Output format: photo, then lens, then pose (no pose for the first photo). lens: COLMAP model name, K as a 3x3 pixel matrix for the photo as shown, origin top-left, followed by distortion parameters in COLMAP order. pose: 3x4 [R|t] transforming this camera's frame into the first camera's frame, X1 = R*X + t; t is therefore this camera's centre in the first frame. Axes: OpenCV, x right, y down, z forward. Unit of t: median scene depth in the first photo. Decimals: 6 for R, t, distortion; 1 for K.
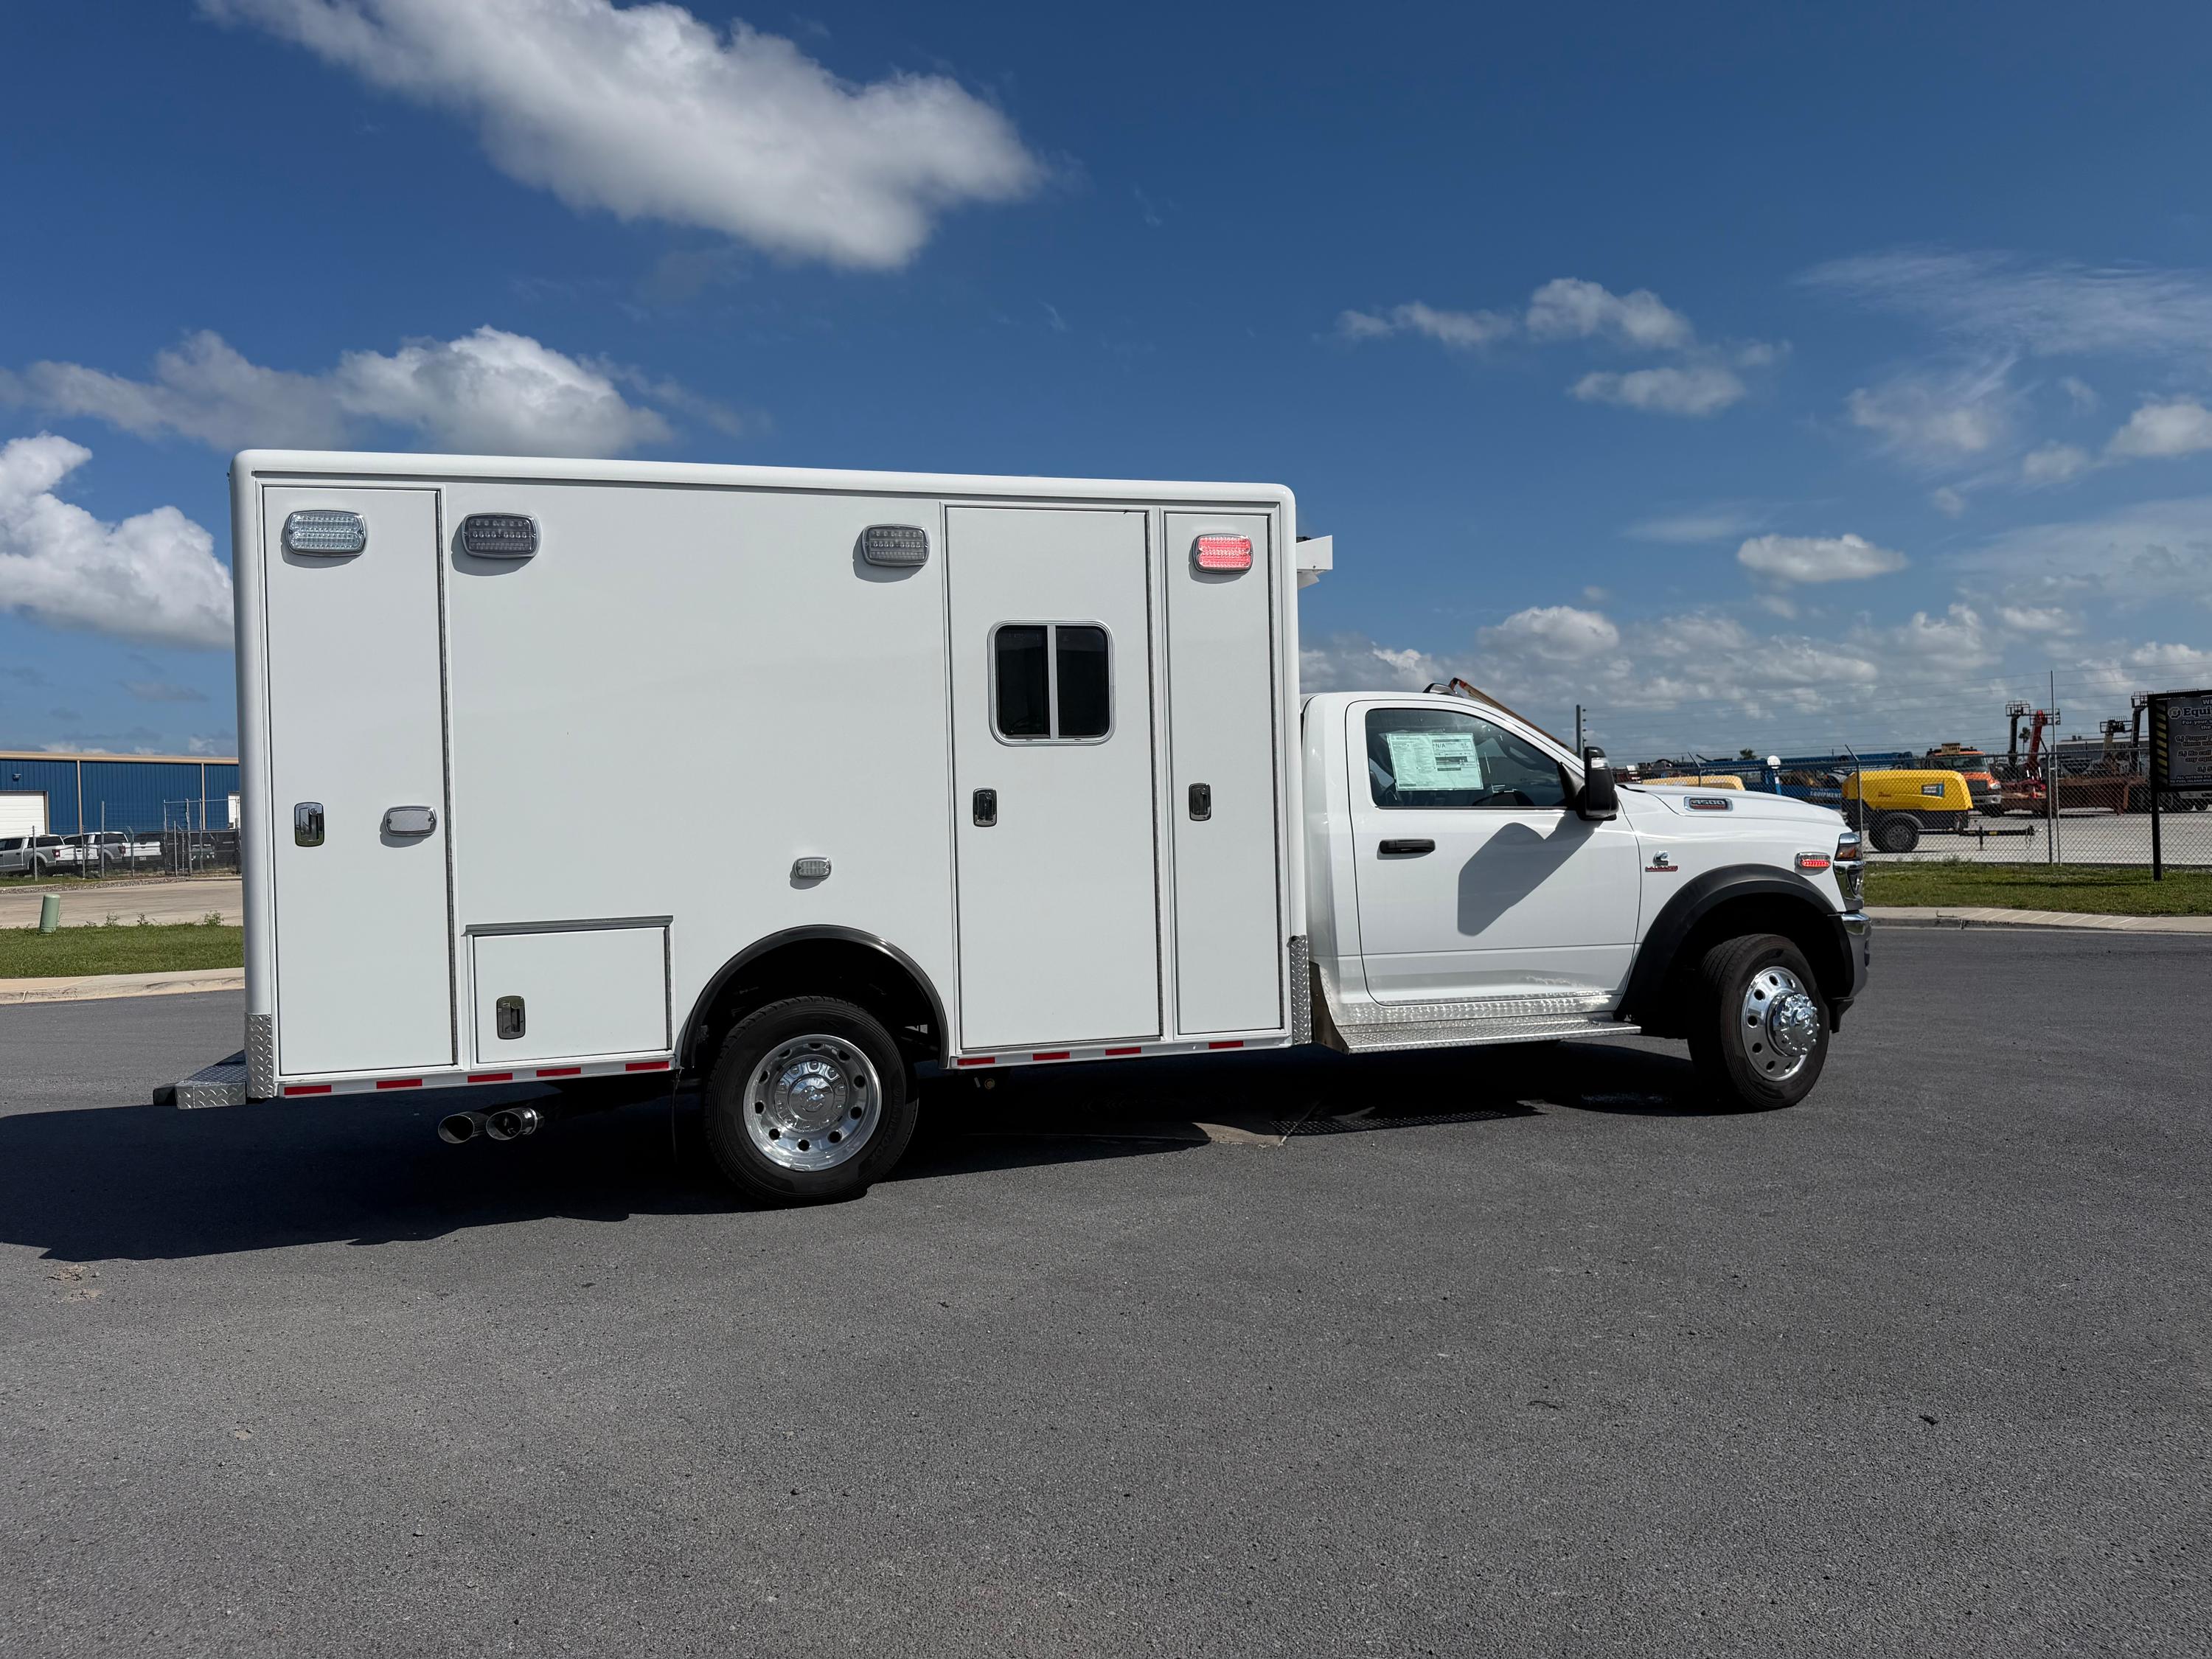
lens RADIAL K [[1570.8, 0, 1103.9], [0, 1570.8, 814.2], [0, 0, 1]] dist [0.042957, -0.059306]
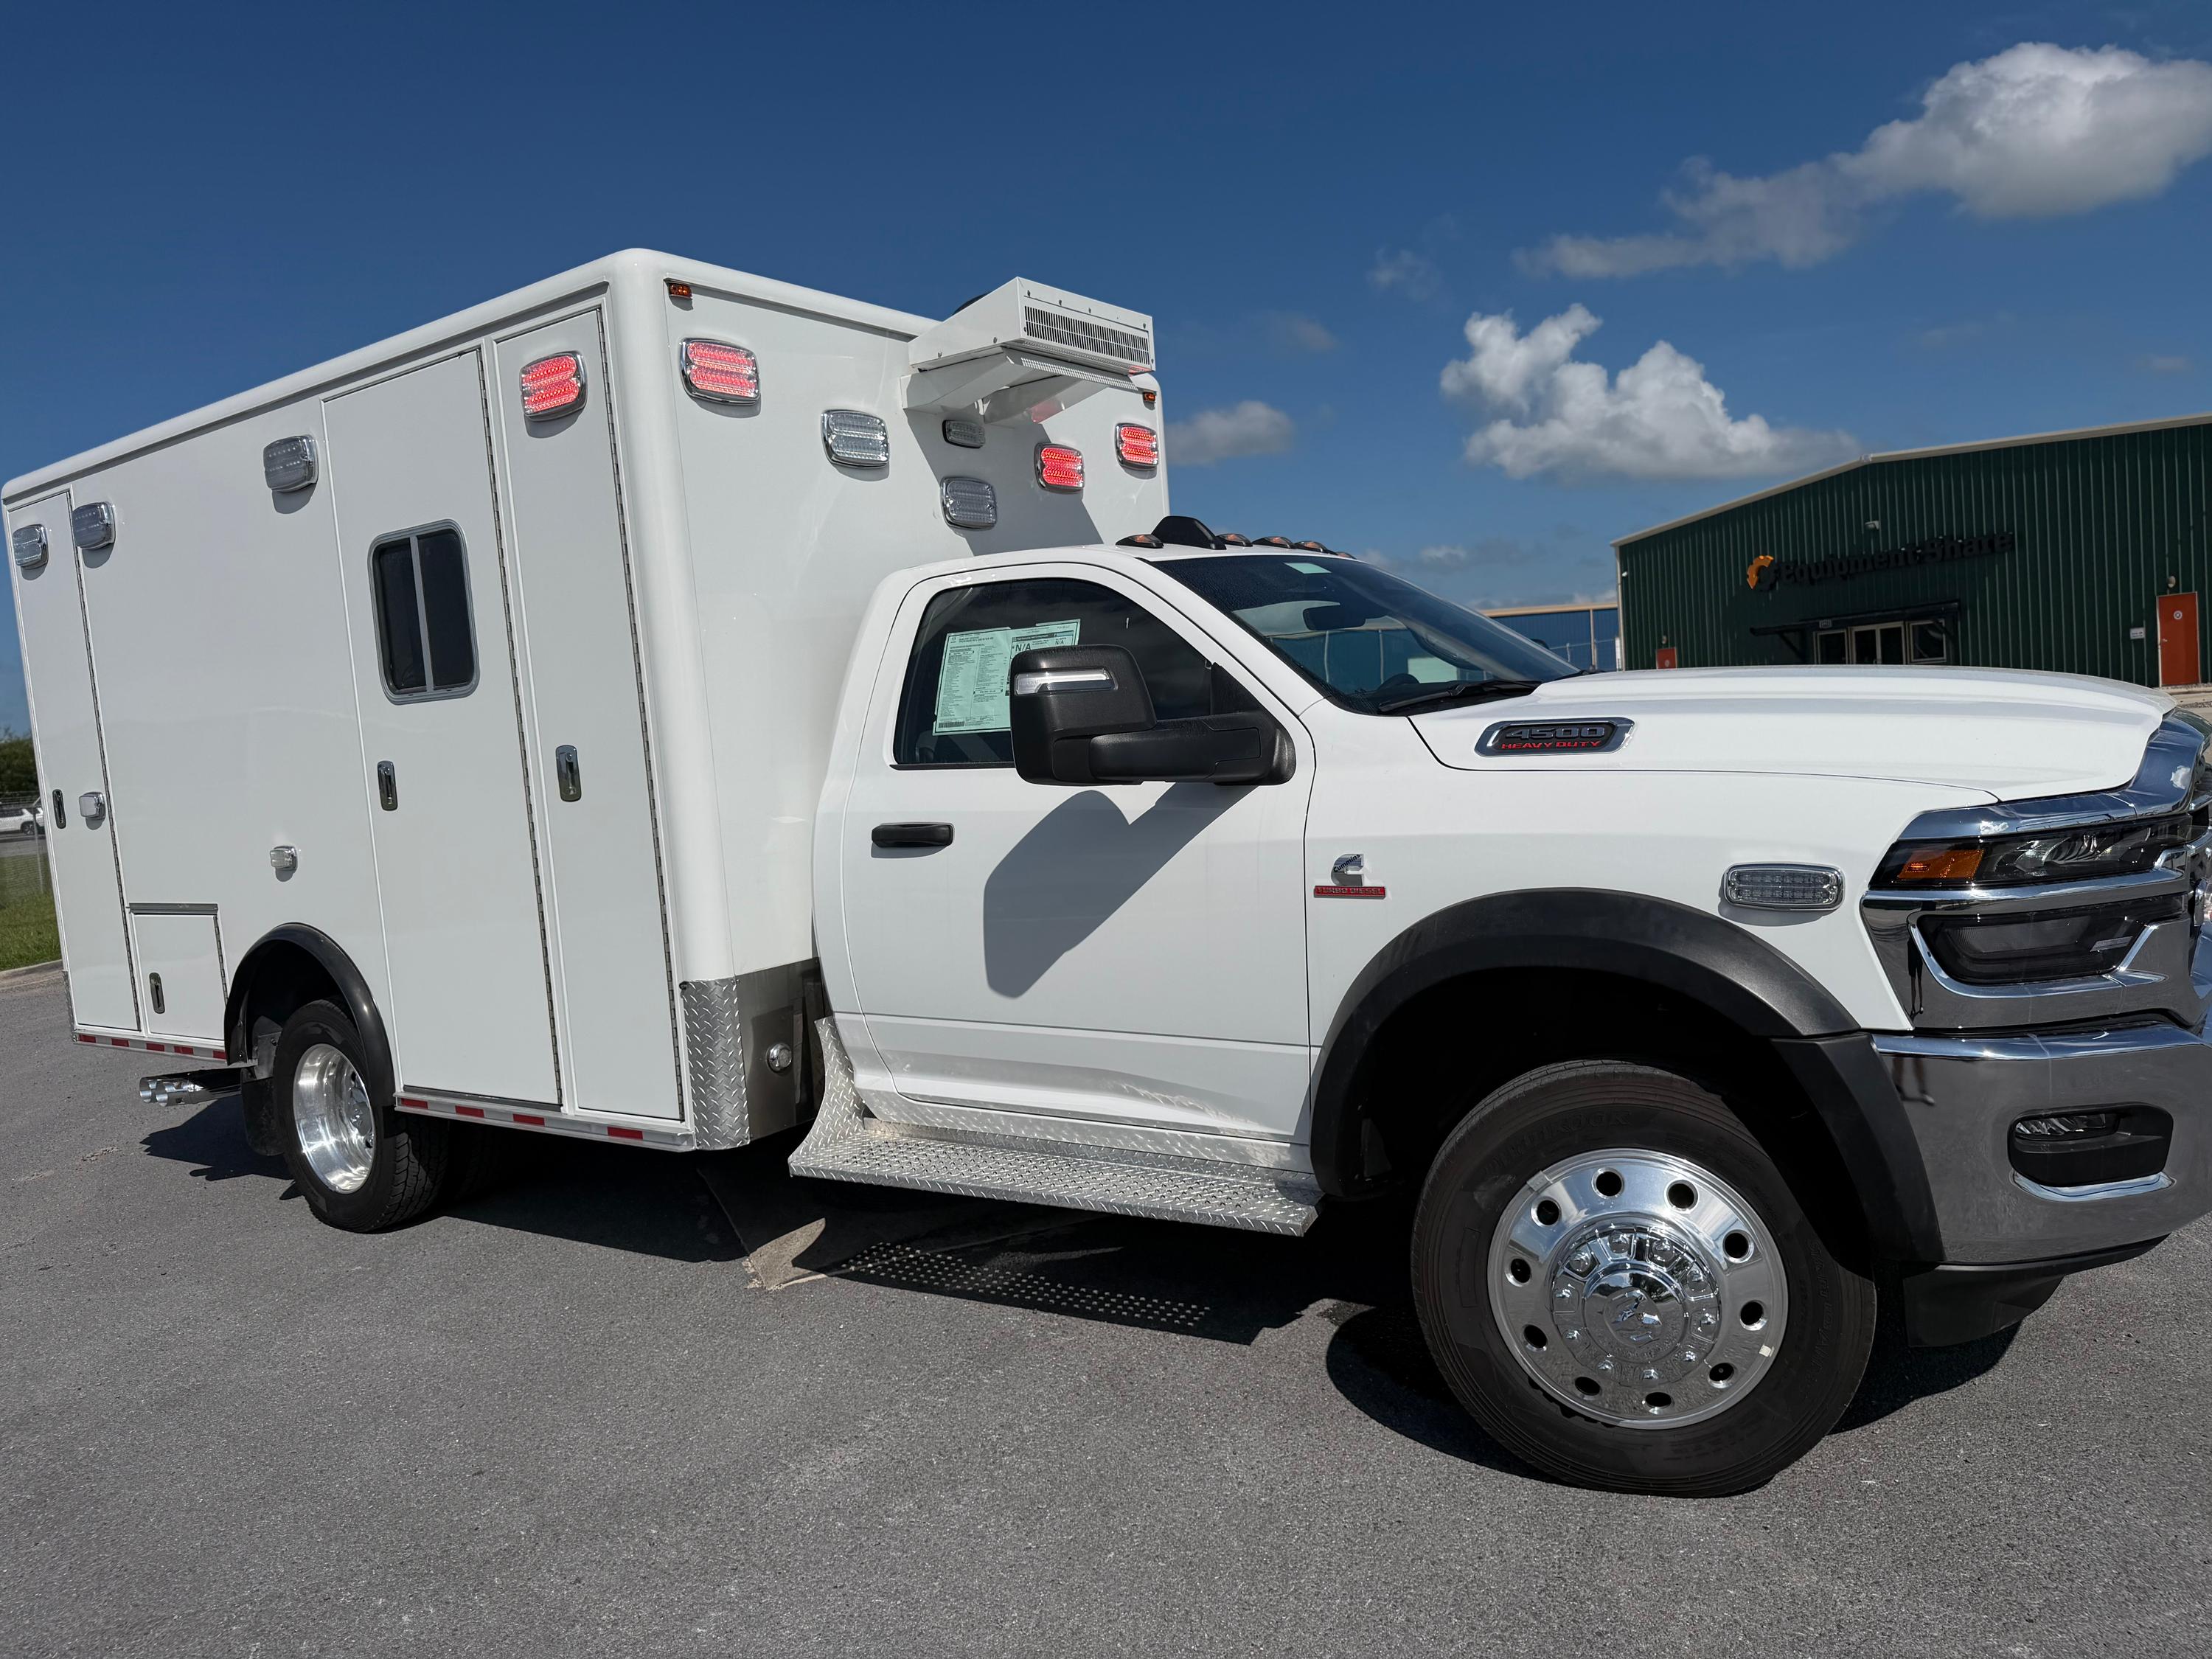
lens RADIAL K [[1570.8, 0, 1113.9], [0, 1570.8, 850.3], [0, 0, 1]] dist [0.042957, -0.059306]
pose [[0.643018, 0.042014, -0.764698, 0.735341], [0.059678, 0.992709, 0.104723, -0.032206], [0.763522, -0.112975, 0.635823, 0.750350]]
